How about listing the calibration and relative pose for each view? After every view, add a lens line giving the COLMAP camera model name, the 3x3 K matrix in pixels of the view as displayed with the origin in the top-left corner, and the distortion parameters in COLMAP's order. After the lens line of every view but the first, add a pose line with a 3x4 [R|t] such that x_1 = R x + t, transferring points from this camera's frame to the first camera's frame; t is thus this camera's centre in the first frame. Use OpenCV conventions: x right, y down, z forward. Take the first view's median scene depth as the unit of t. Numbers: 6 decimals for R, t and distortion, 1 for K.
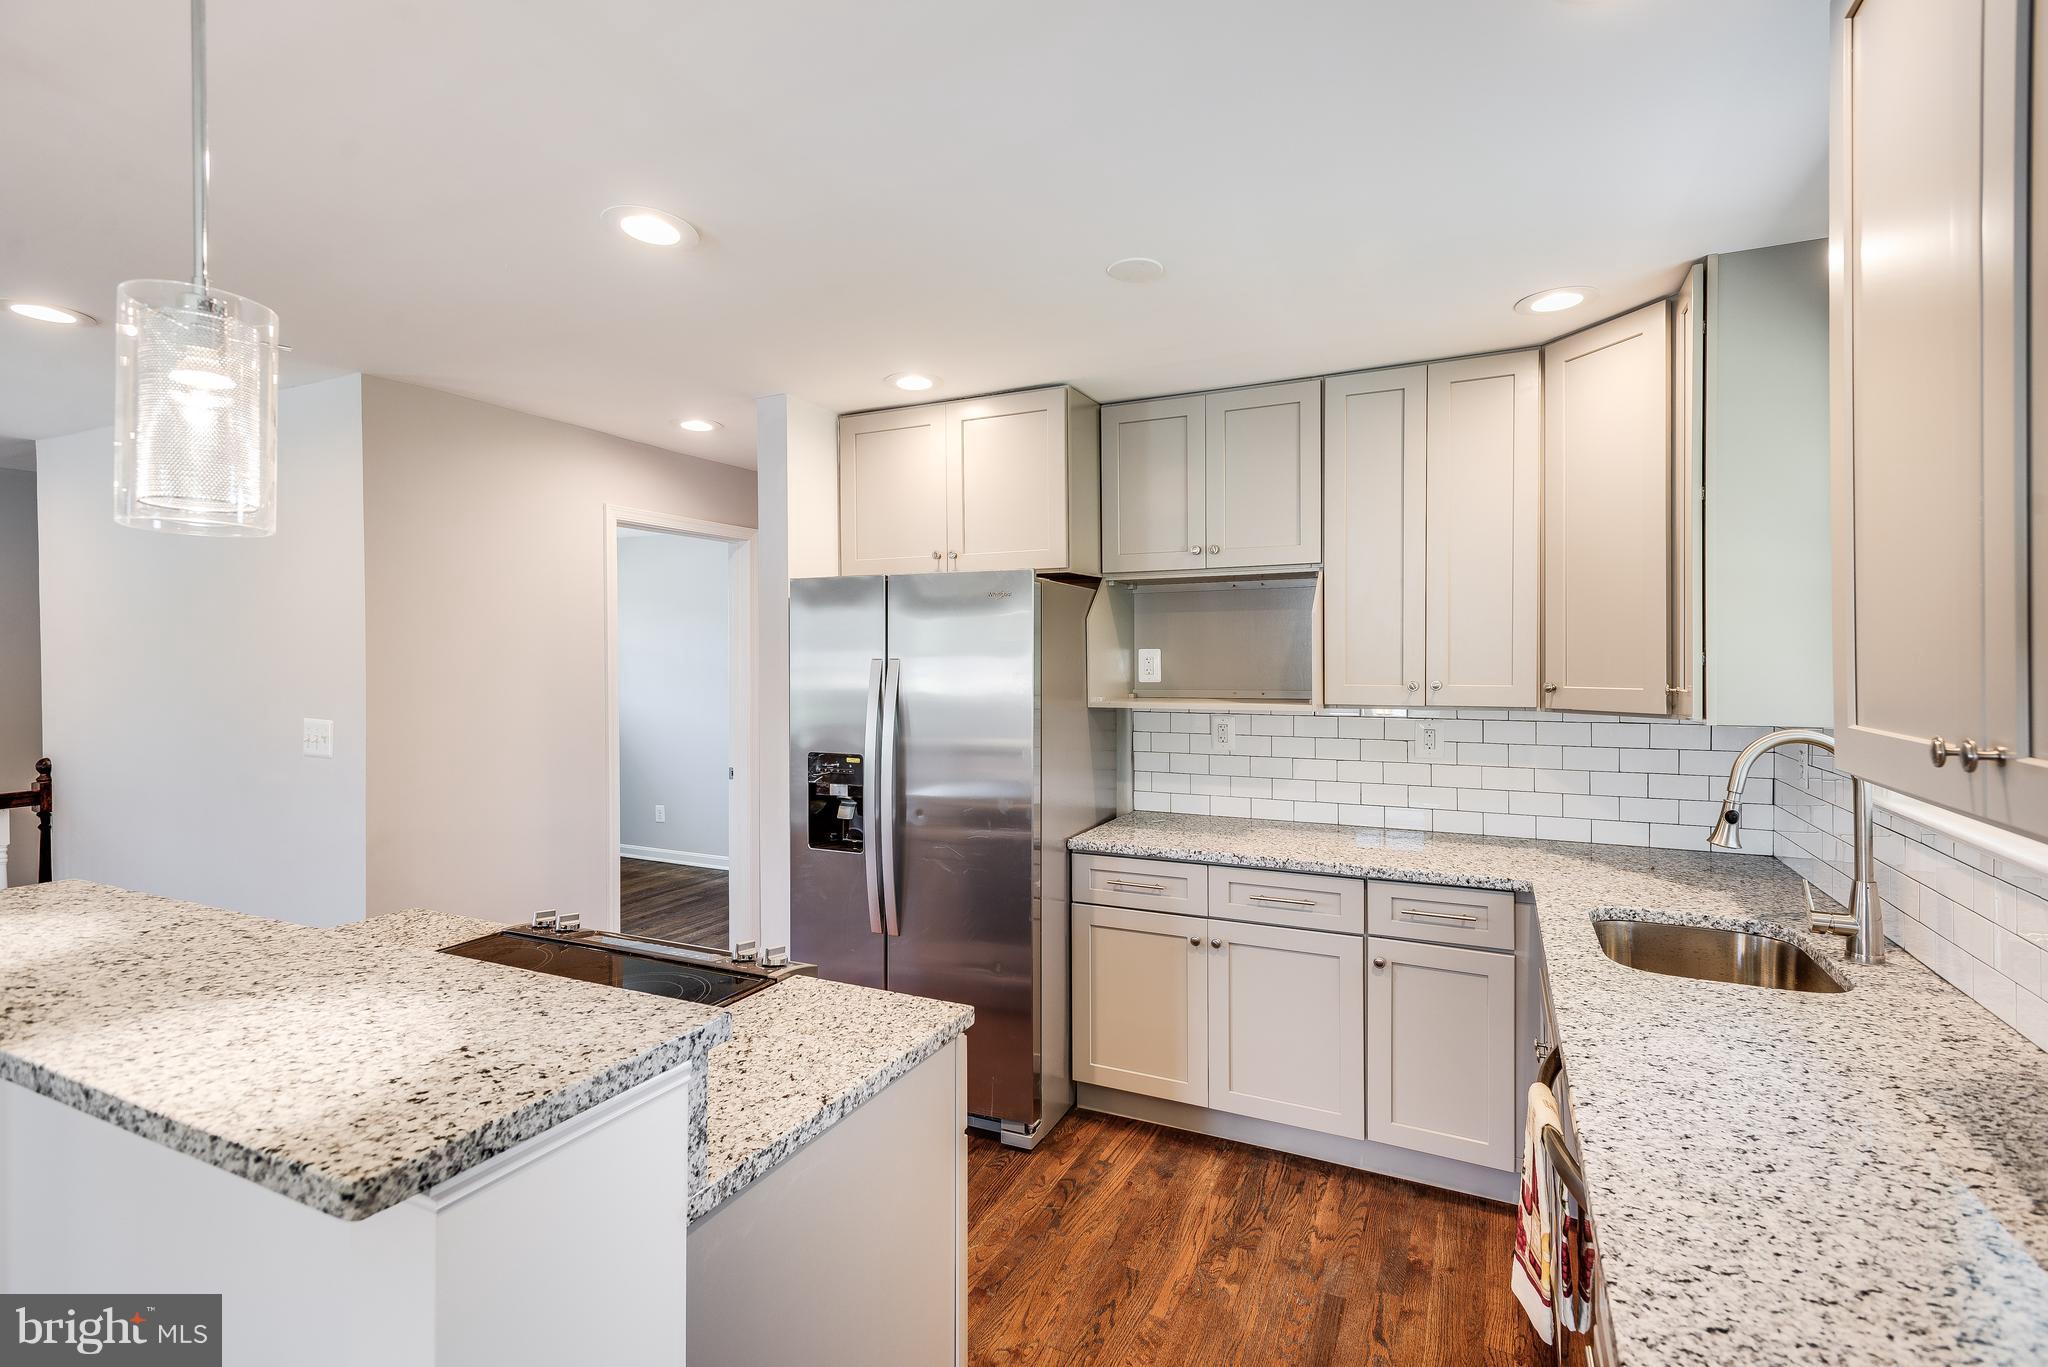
lens RADIAL K [[962.4, 0, 1019.3], [0, 962.4, 659.4], [0, 0, 1]] dist [0.011246, 0.000023]
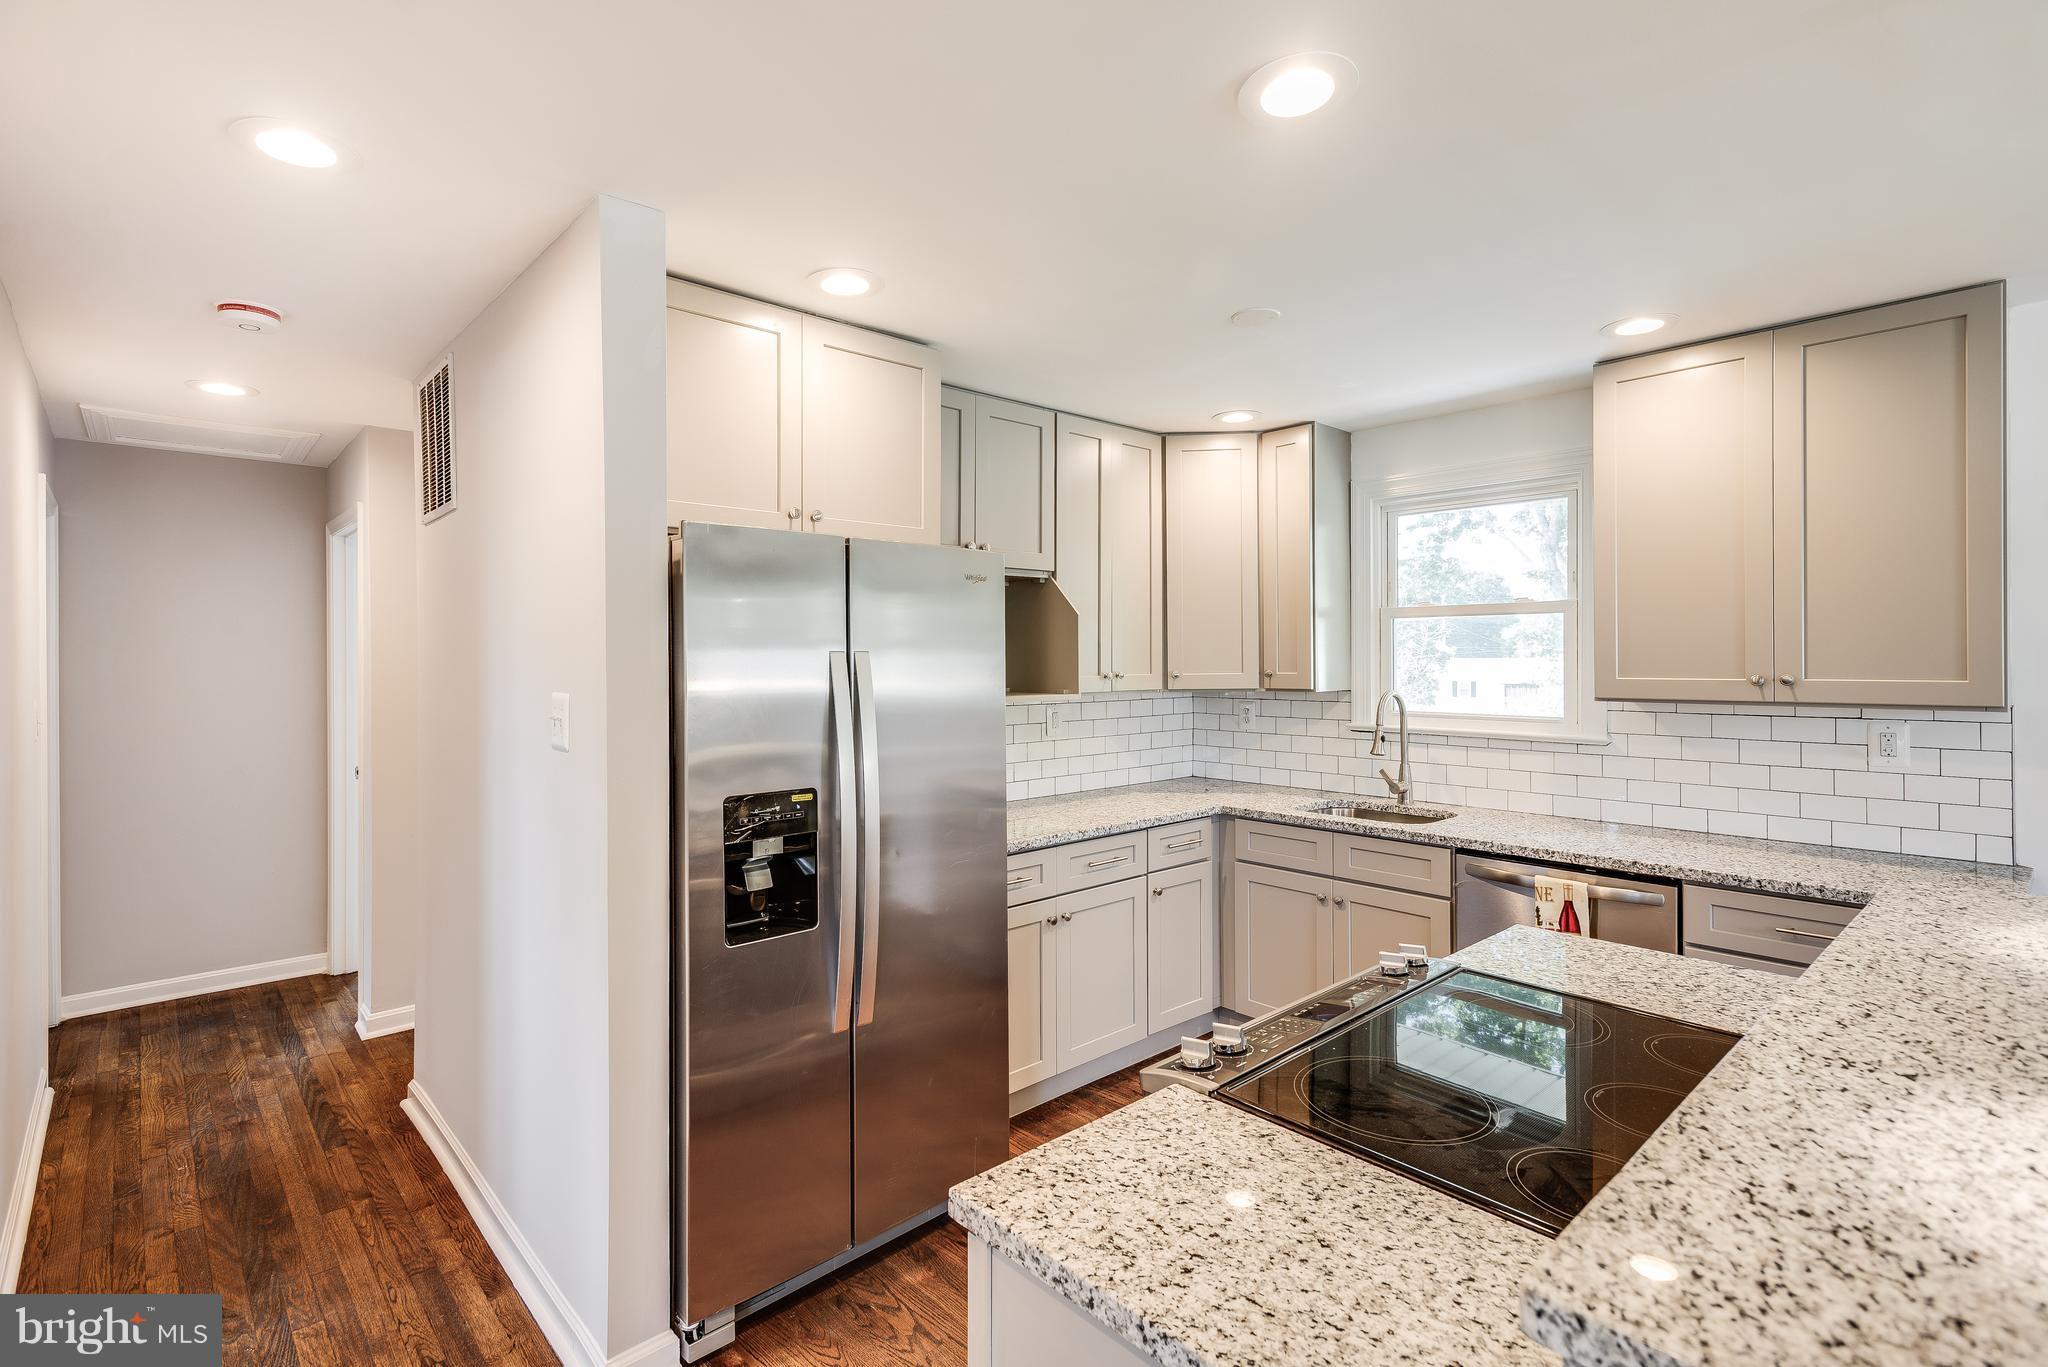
lens RADIAL K [[962.4, 0, 1019.3], [0, 962.4, 659.4], [0, 0, 1]] dist [0.011246, 0.000023]
pose [[0.359009, 0.002414, 0.933331, -0.855697], [-0.000193, 0.999997, -0.002512, 0.009318], [-0.933334, 0.000722, 0.359008, 0.688021]]
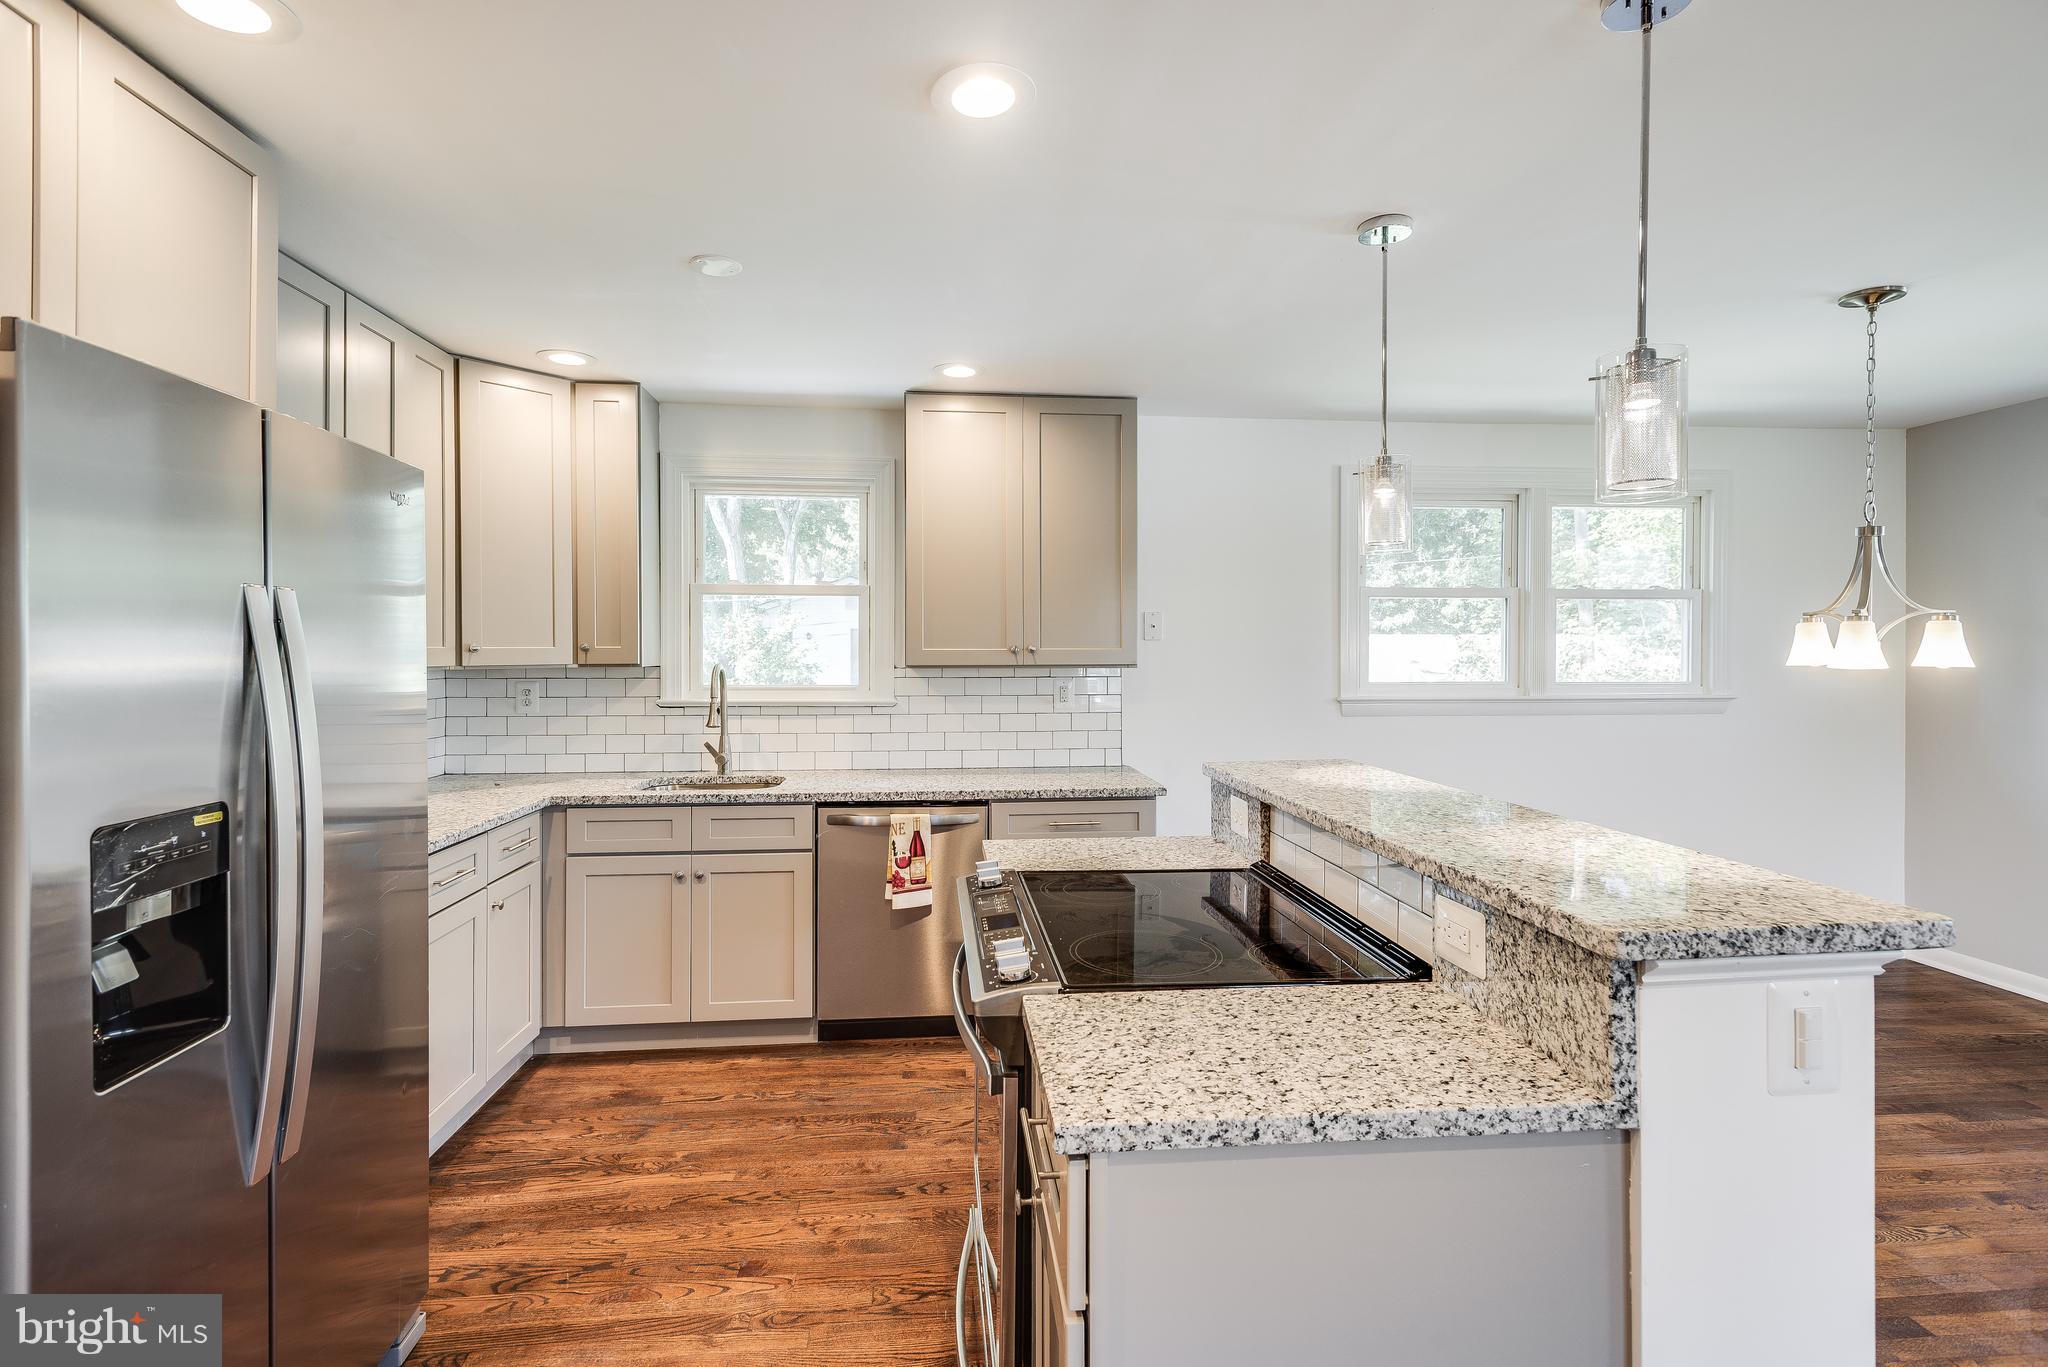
lens RADIAL K [[969.4, 0, 1018.9], [0, 969.4, 651.5], [0, 0, 1]] dist [0.012179, -0.000262]
pose [[-0.532724, 0.005165, 0.846274, -0.815840], [-0.001130, 0.999976, -0.006814, 0.039114], [-0.846289, -0.004586, -0.532705, 1.048185]]
